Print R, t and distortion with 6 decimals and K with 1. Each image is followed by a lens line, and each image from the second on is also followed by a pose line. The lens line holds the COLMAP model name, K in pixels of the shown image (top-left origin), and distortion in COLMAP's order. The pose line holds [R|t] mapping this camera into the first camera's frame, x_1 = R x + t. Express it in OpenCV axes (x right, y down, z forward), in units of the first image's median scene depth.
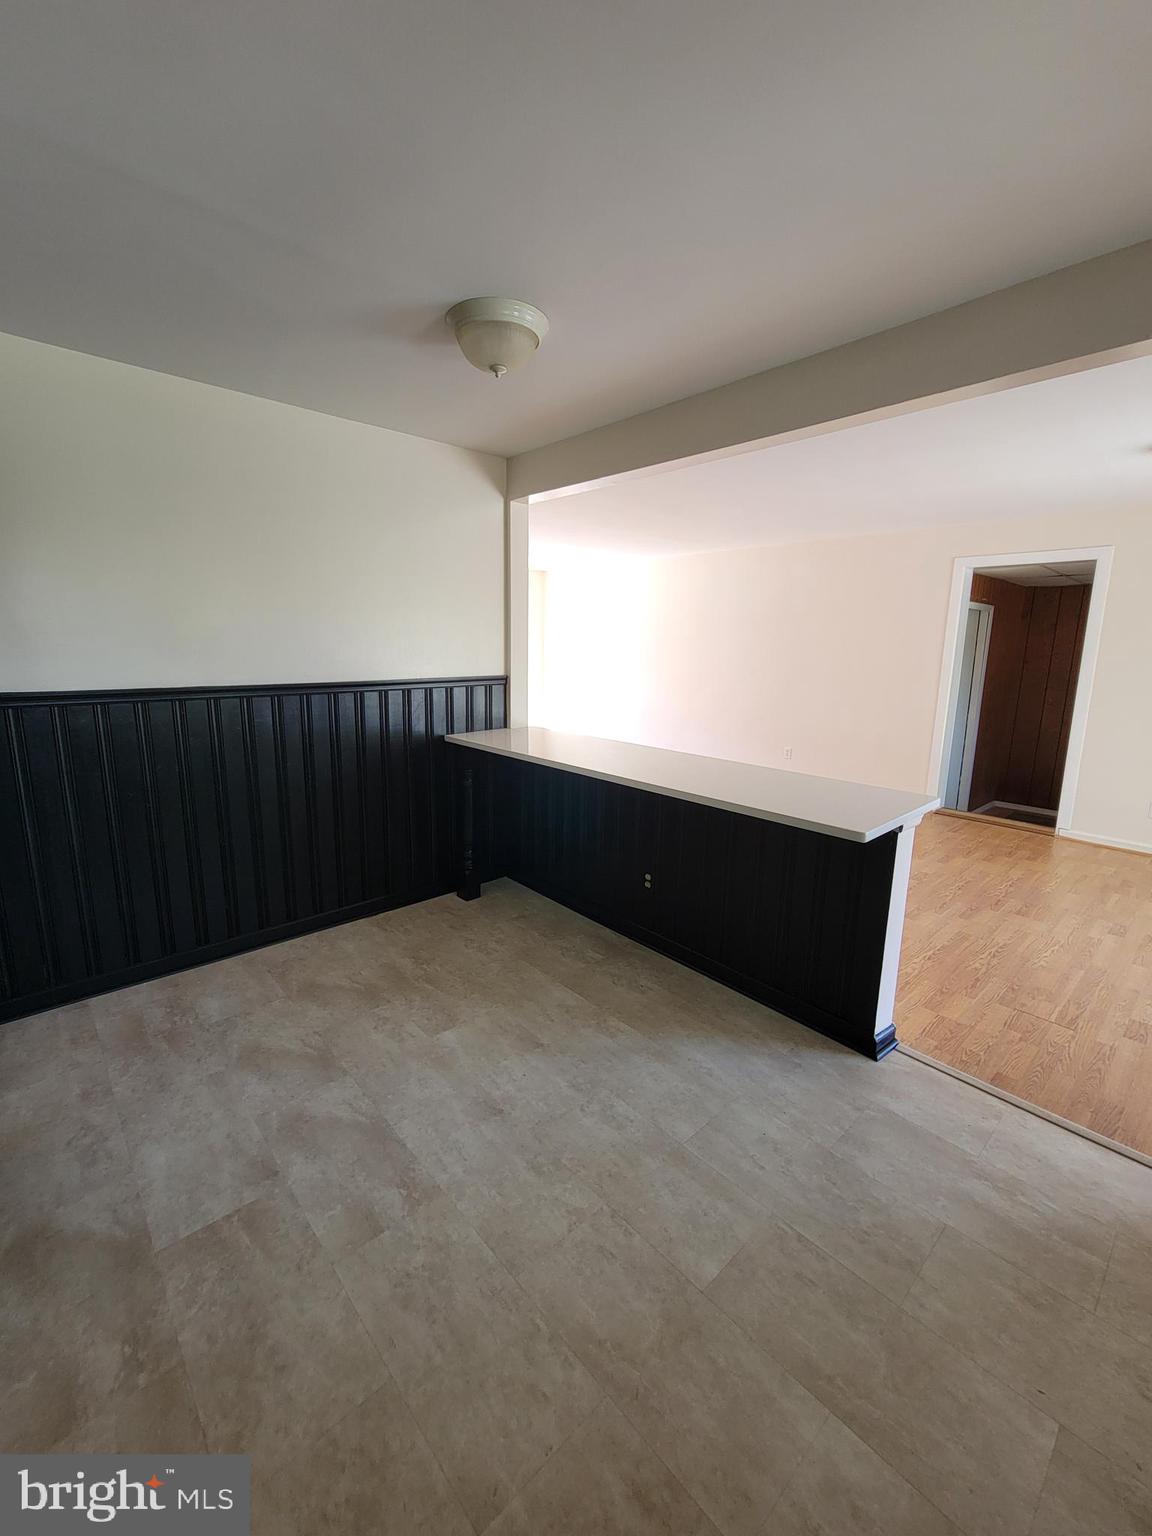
lens RADIAL K [[627.3, 0, 567.9], [0, 627.3, 756.1], [0, 0, 1]] dist [-0.000019, -0.003055]
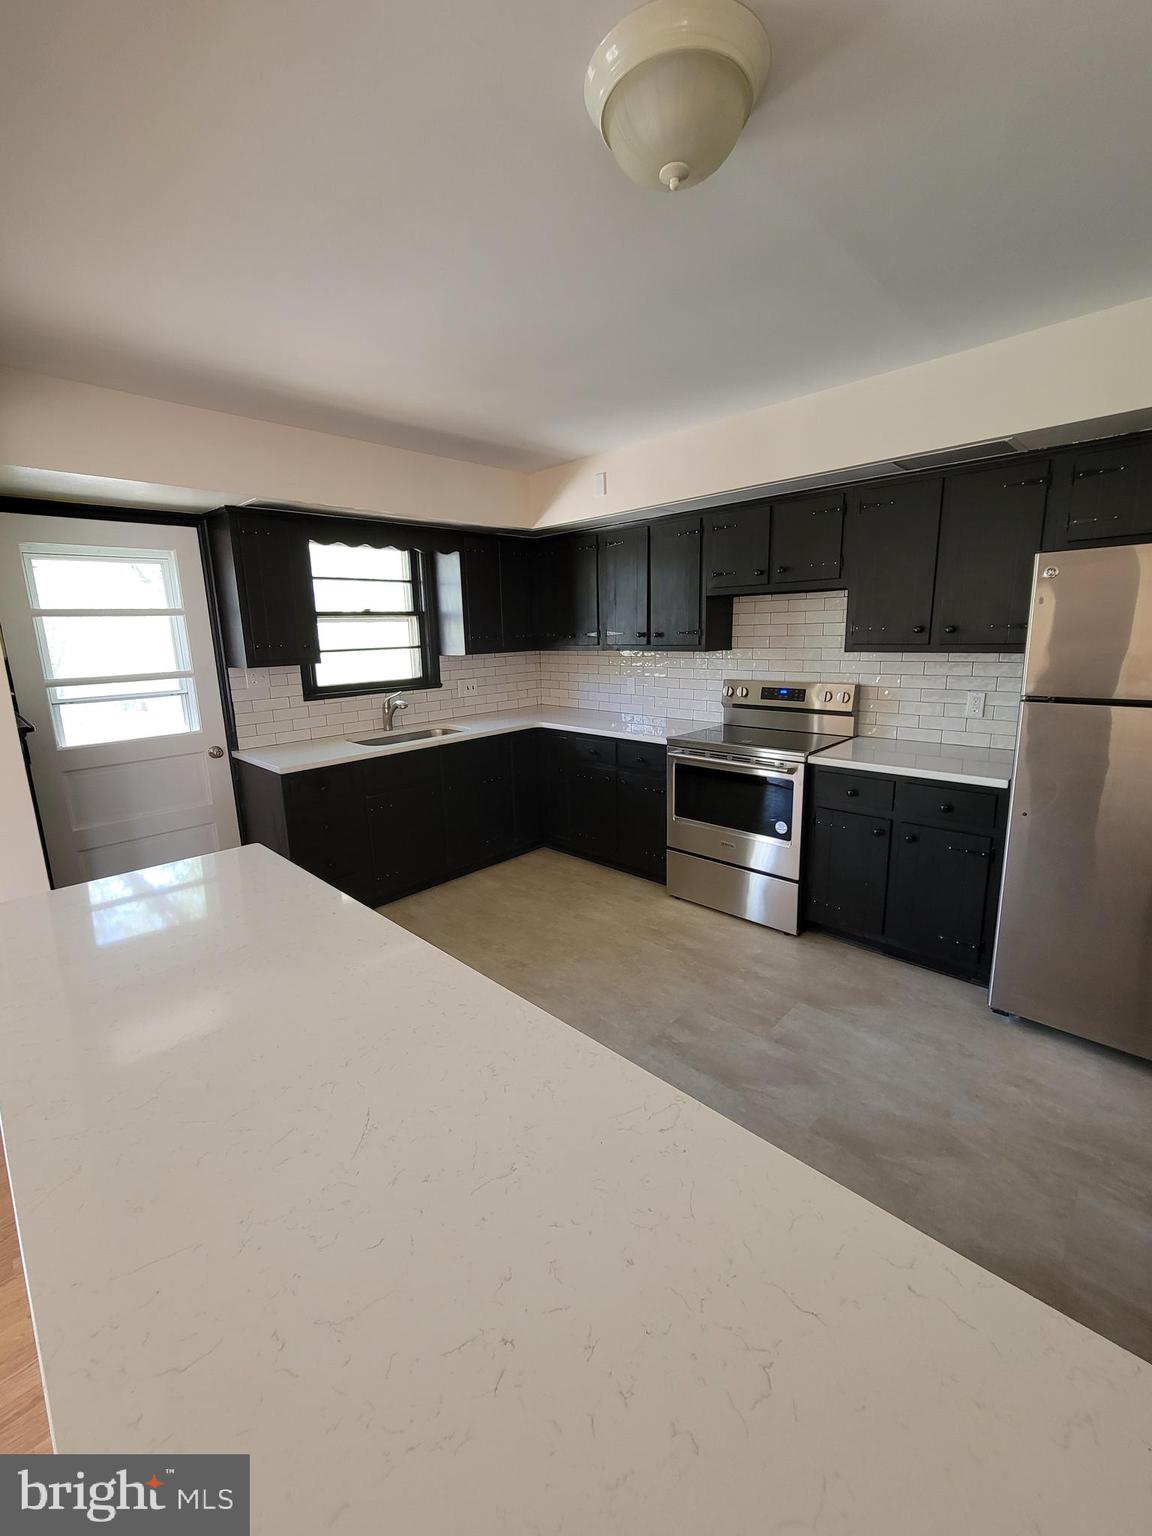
lens RADIAL K [[627.3, 0, 568.8], [0, 627.3, 763.4], [0, 0, 1]] dist [-0.000019, -0.003055]
pose [[-0.998204, 0.025061, -0.054420, 0.028272], [0.002431, 0.924514, 0.381141, -0.374273], [0.059864, 0.380324, -0.922914, 1.918572]]
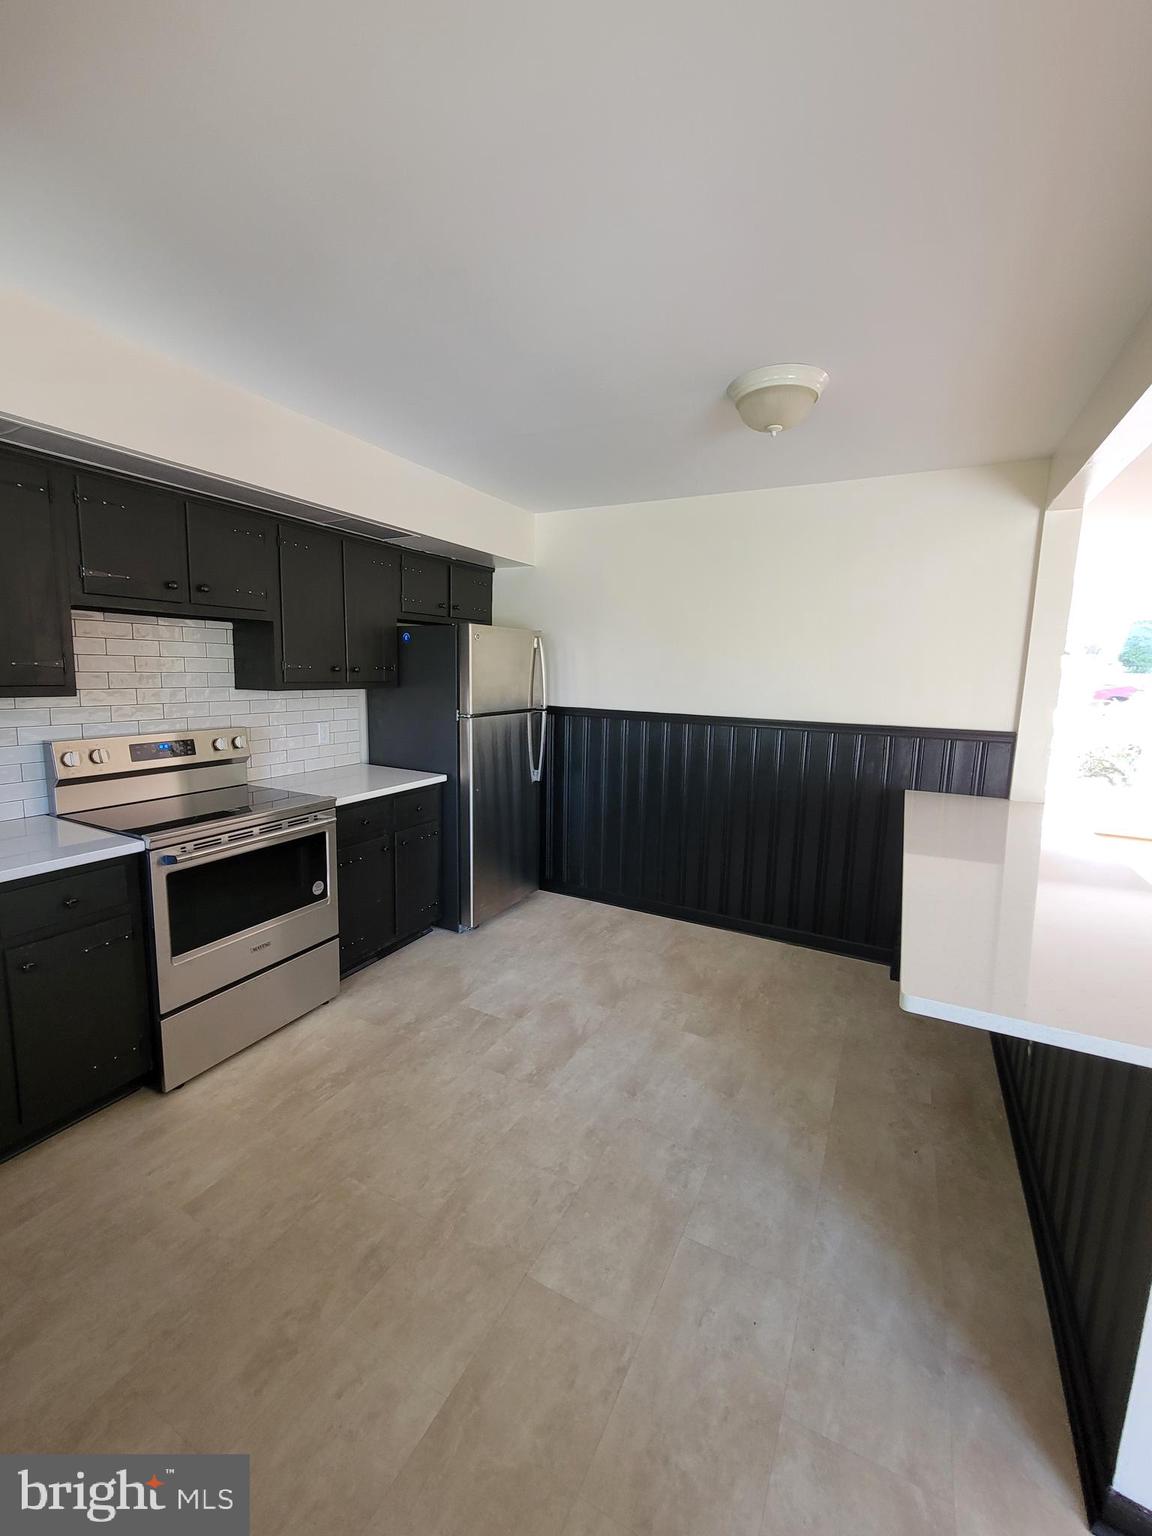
lens RADIAL K [[627.3, 0, 568.3], [0, 627.3, 758.5], [0, 0, 1]] dist [-0.000019, -0.003055]
pose [[0.342623, 0.129736, -0.930472, 0.916859], [-0.190784, 0.979390, 0.066305, -0.086966], [0.919897, 0.154802, 0.360313, 0.435086]]
